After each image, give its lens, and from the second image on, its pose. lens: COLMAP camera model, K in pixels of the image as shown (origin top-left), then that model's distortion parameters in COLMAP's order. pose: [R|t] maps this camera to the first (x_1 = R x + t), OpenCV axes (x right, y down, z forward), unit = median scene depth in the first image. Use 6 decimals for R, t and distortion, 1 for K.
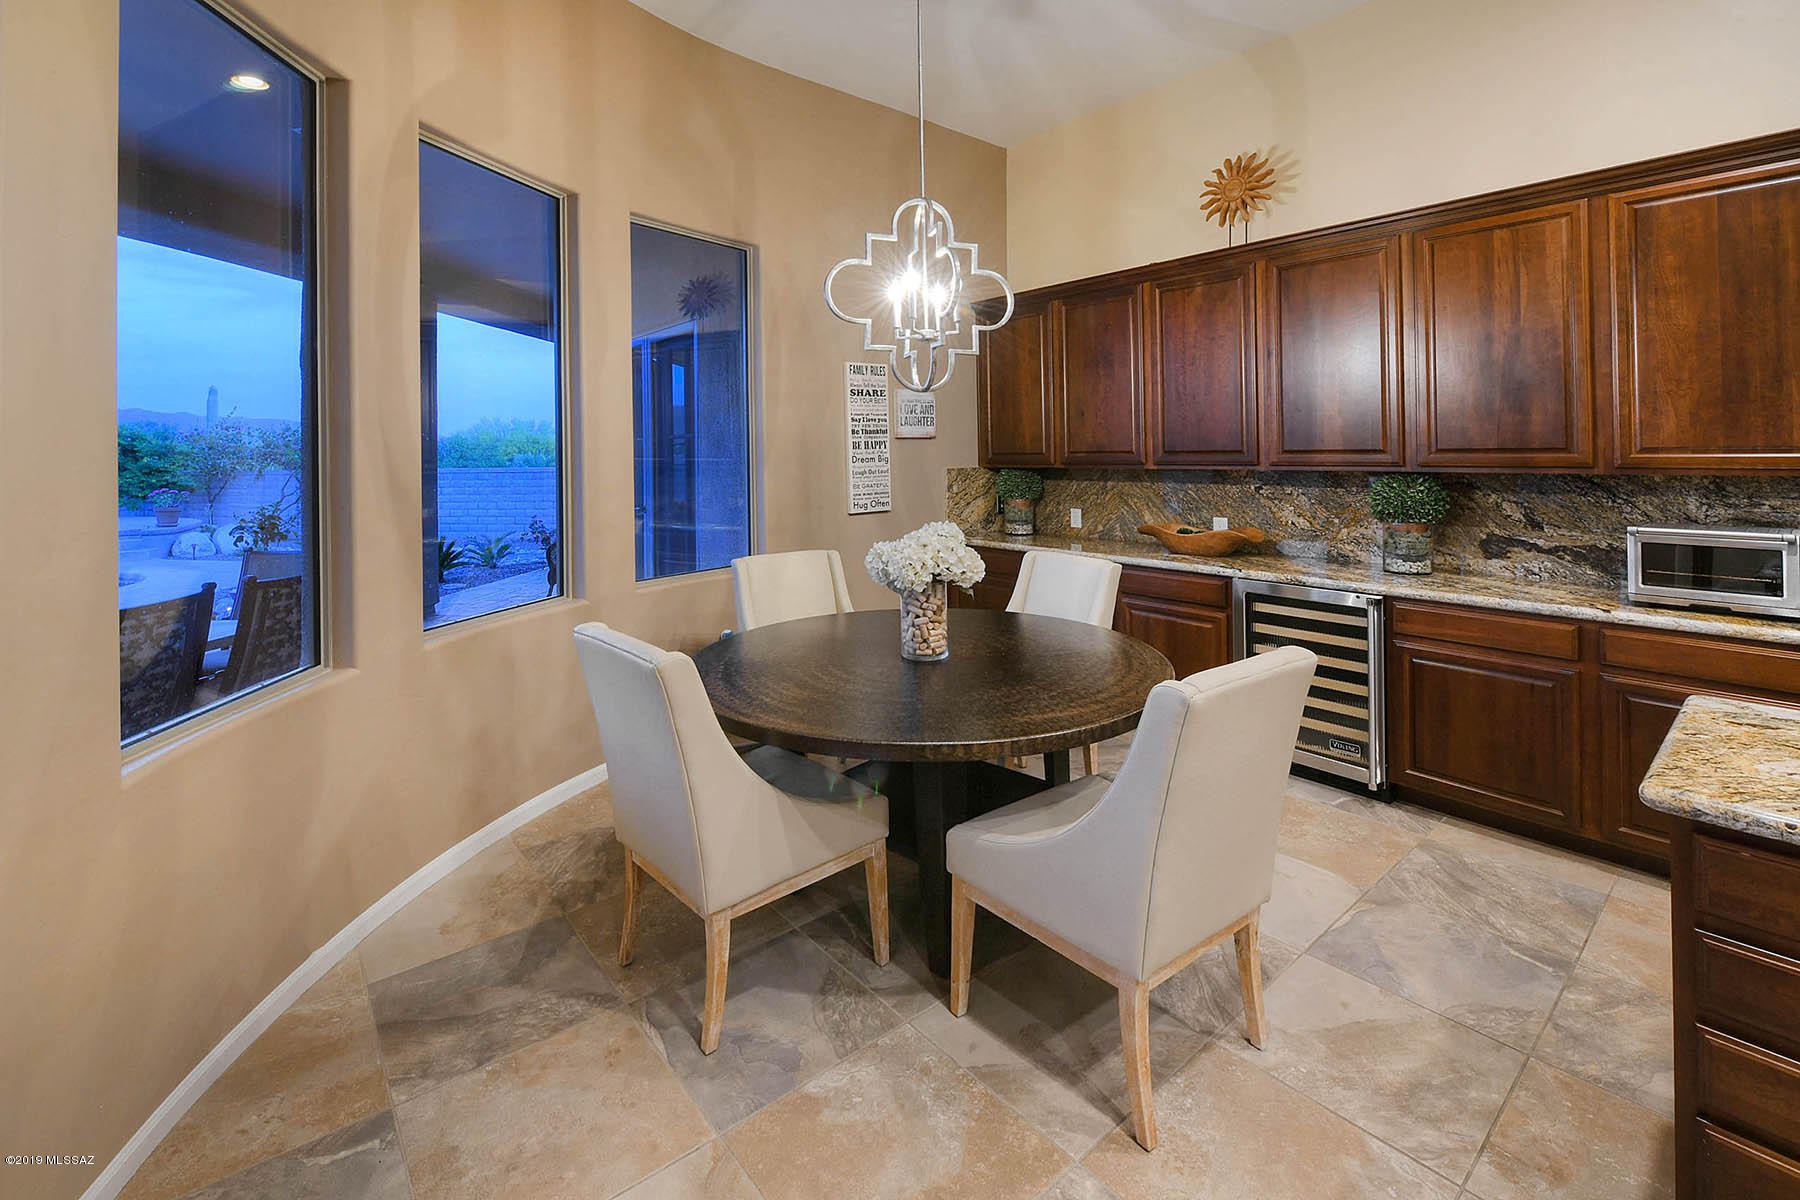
lens RADIAL K [[770.5, 0, 908.5], [0, 770.5, 425.5], [0, 0, 1]] dist [-0.010071, -0.000214]
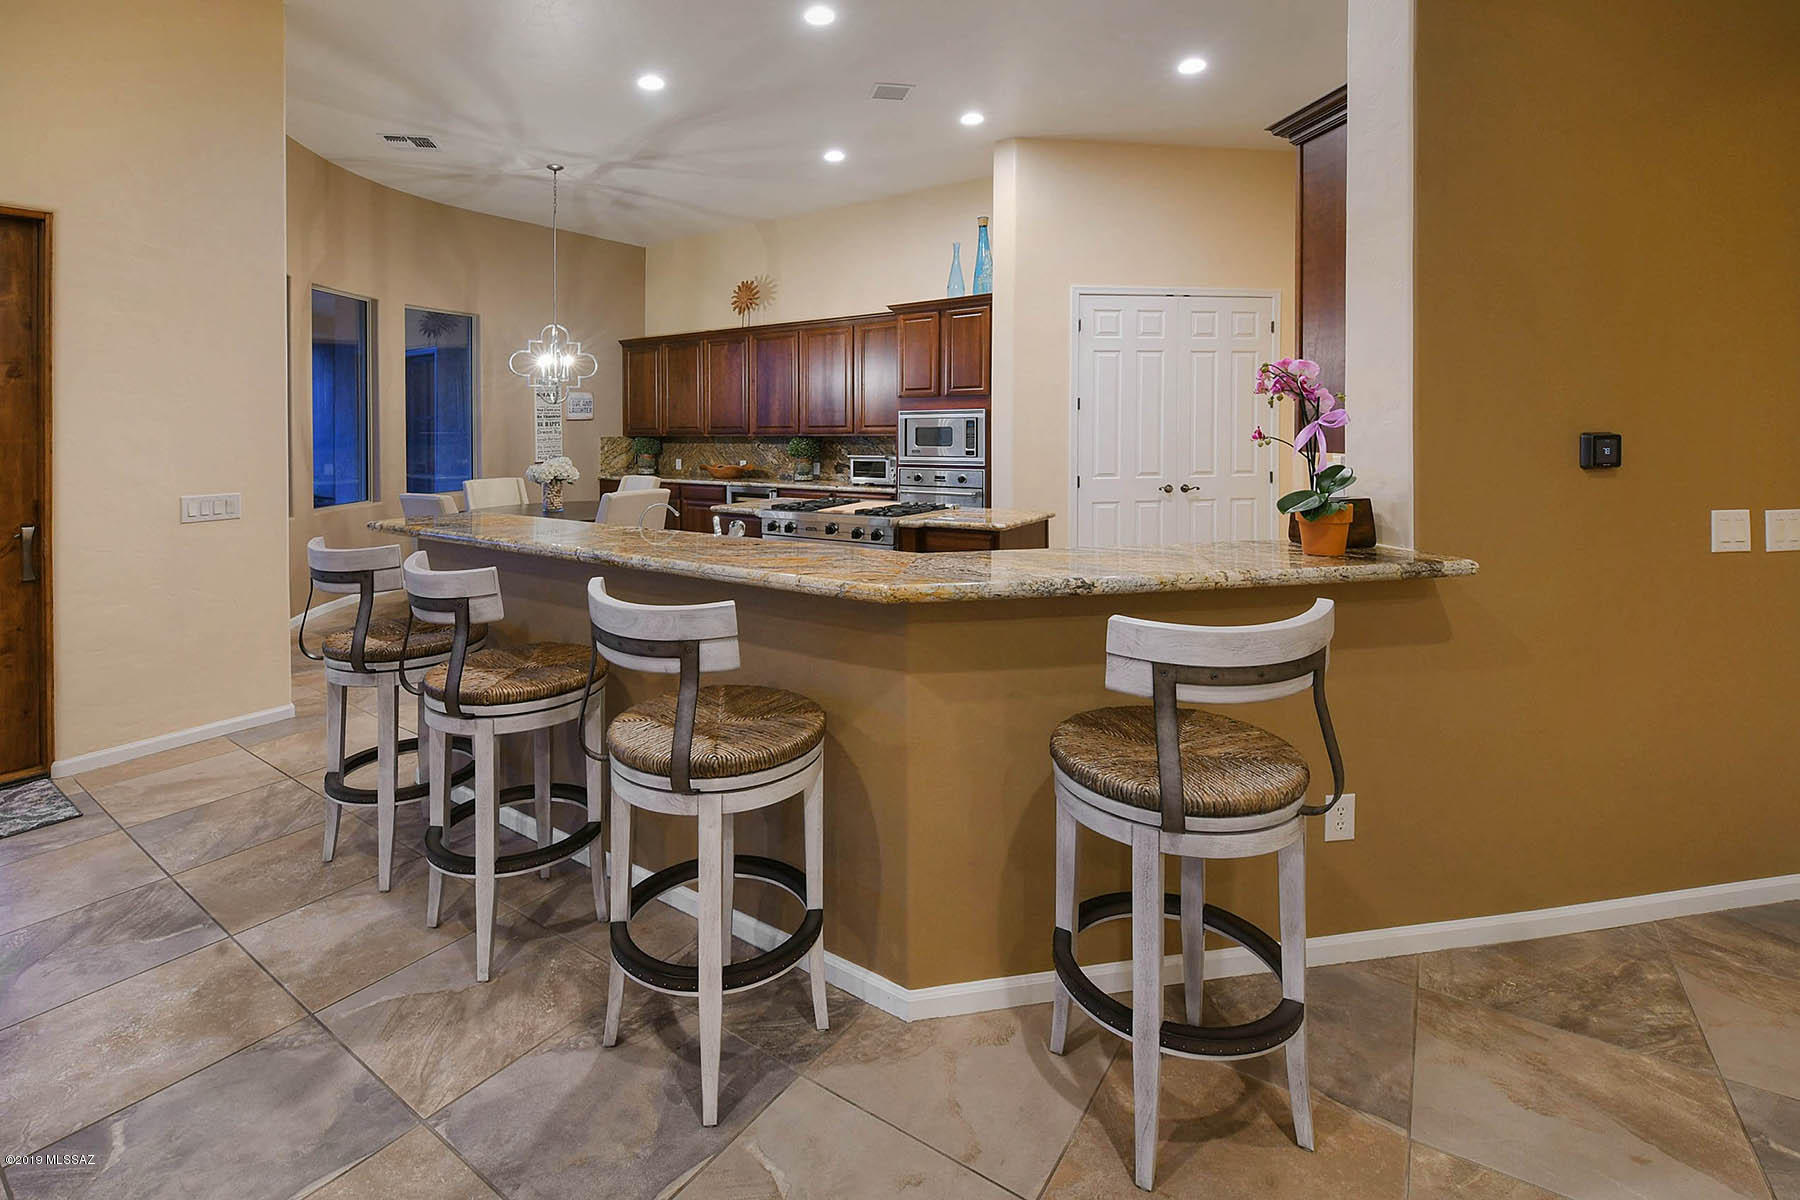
lens RADIAL K [[686.4, 0, 859.7], [0, 686.4, 411.9], [0, 0, 1]] dist [-0.000672, -0.000072]
pose [[0.952669, 0.002090, 0.304002, 0.164558], [-0.006306, 0.999897, 0.012886, -0.030475], [-0.303944, -0.014194, 0.952584, -0.801709]]
